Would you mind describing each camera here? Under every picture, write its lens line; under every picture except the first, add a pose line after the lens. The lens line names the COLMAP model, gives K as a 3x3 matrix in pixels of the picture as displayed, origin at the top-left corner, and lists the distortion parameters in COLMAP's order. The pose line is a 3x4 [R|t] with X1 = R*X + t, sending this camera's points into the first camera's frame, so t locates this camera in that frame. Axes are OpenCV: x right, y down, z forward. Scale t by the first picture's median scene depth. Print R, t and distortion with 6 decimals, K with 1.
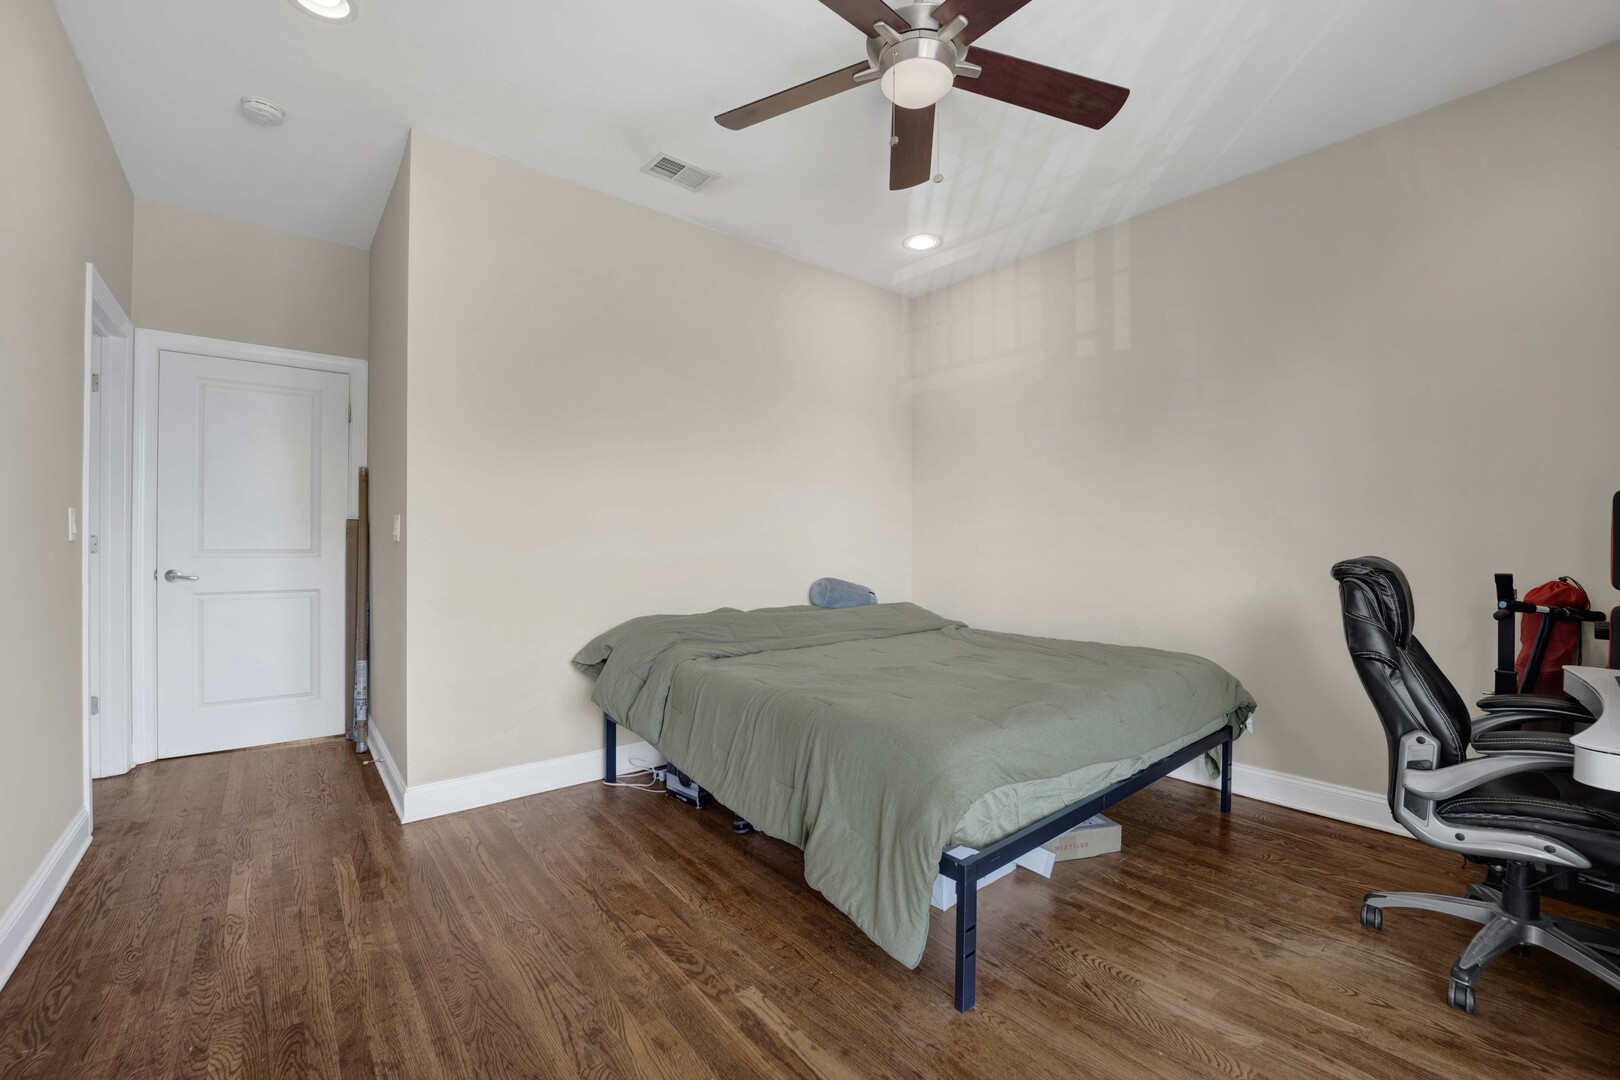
lens RADIAL K [[664.3, 0, 799.9], [0, 664.3, 537.6], [0, 0, 1]] dist [-0.022654, -0.000084]
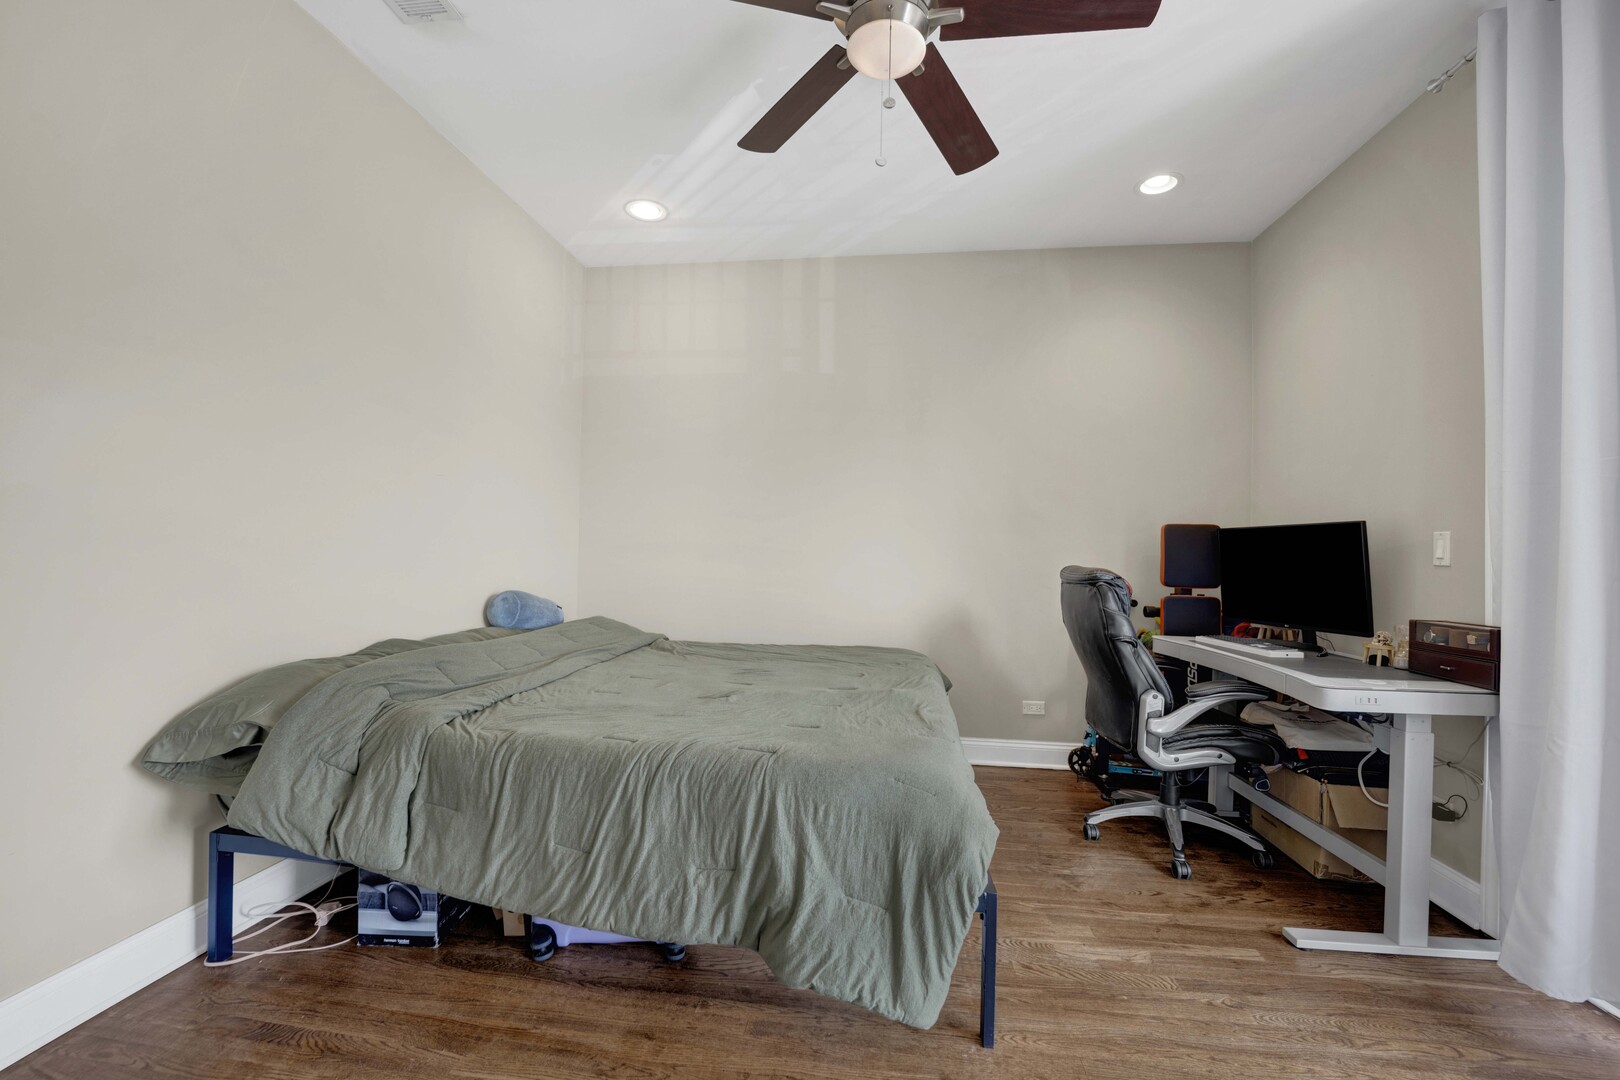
lens RADIAL K [[664.3, 0, 799.9], [0, 664.3, 537.6], [0, 0, 1]] dist [-0.022654, -0.000084]
pose [[0.731511, 0.023420, 0.681427, -0.449770], [-0.021400, 0.999706, -0.011386, -0.001502], [-0.681494, -0.006253, 0.731797, 0.359606]]
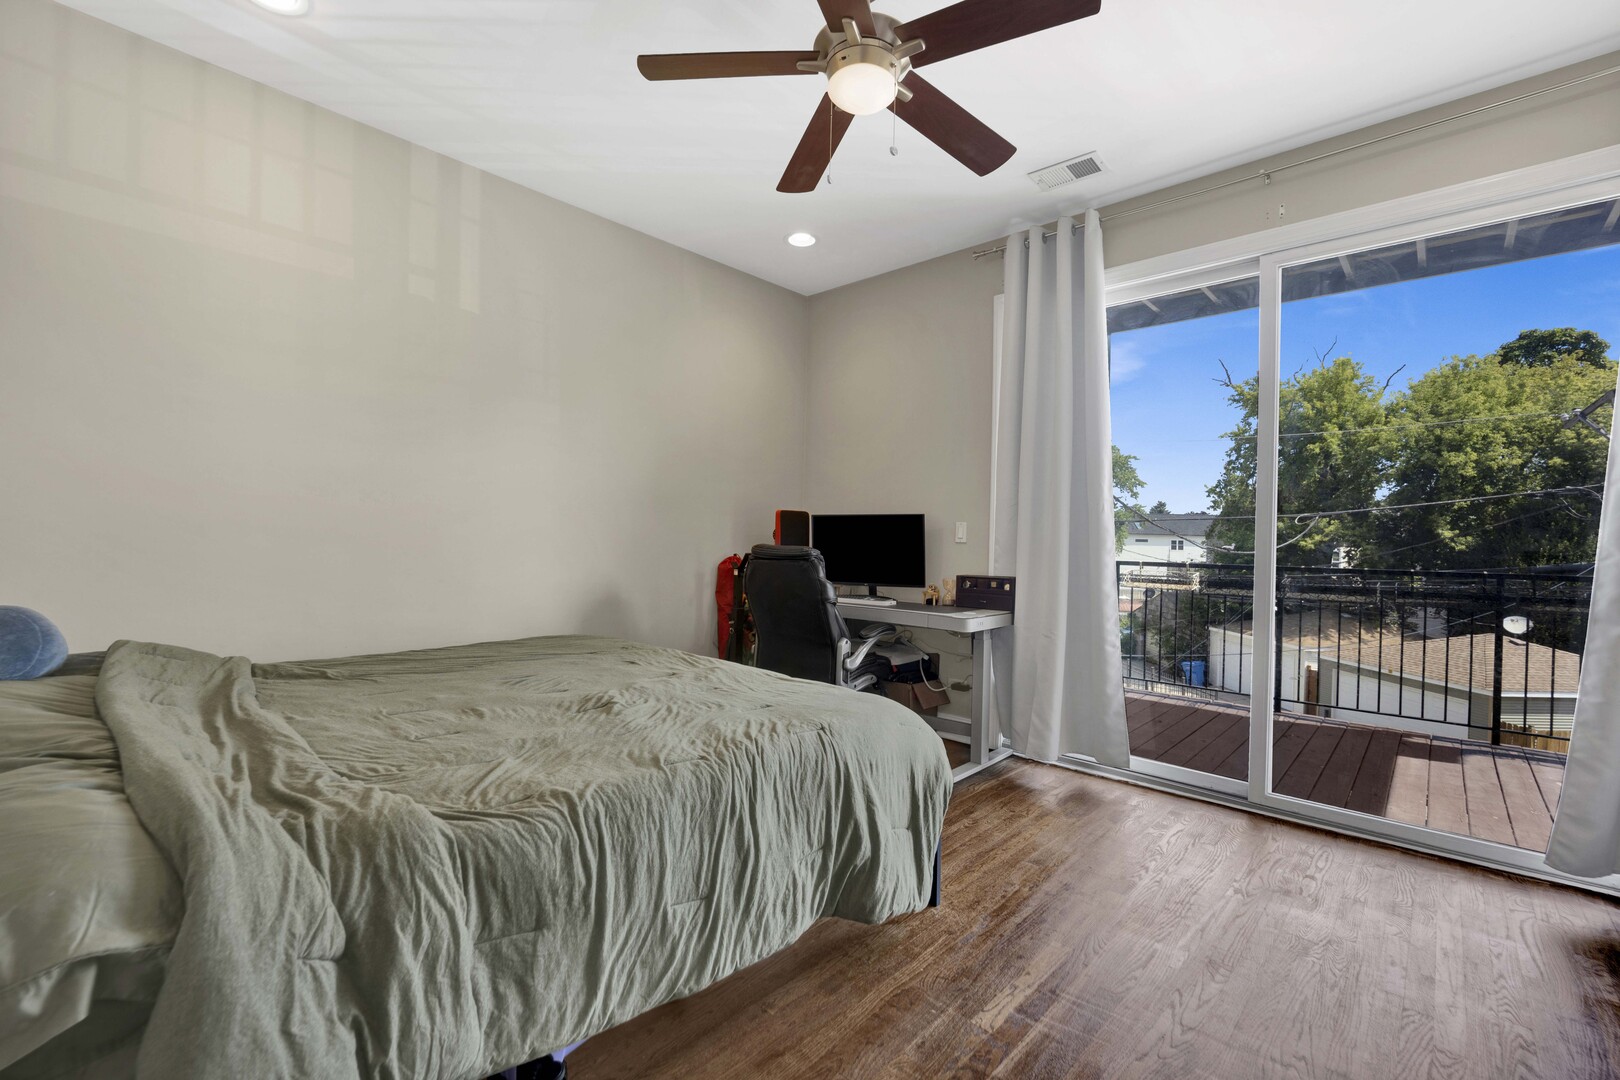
lens RADIAL K [[684.8, 0, 791.3], [0, 684.8, 535.6], [0, 0, 1]] dist [-0.023033, -0.000030]
pose [[-0.122413, -0.003174, 0.992474, -0.752124], [-0.031499, 0.999504, -0.000689, 0.006892], [-0.991979, -0.031347, -0.122452, 1.065950]]
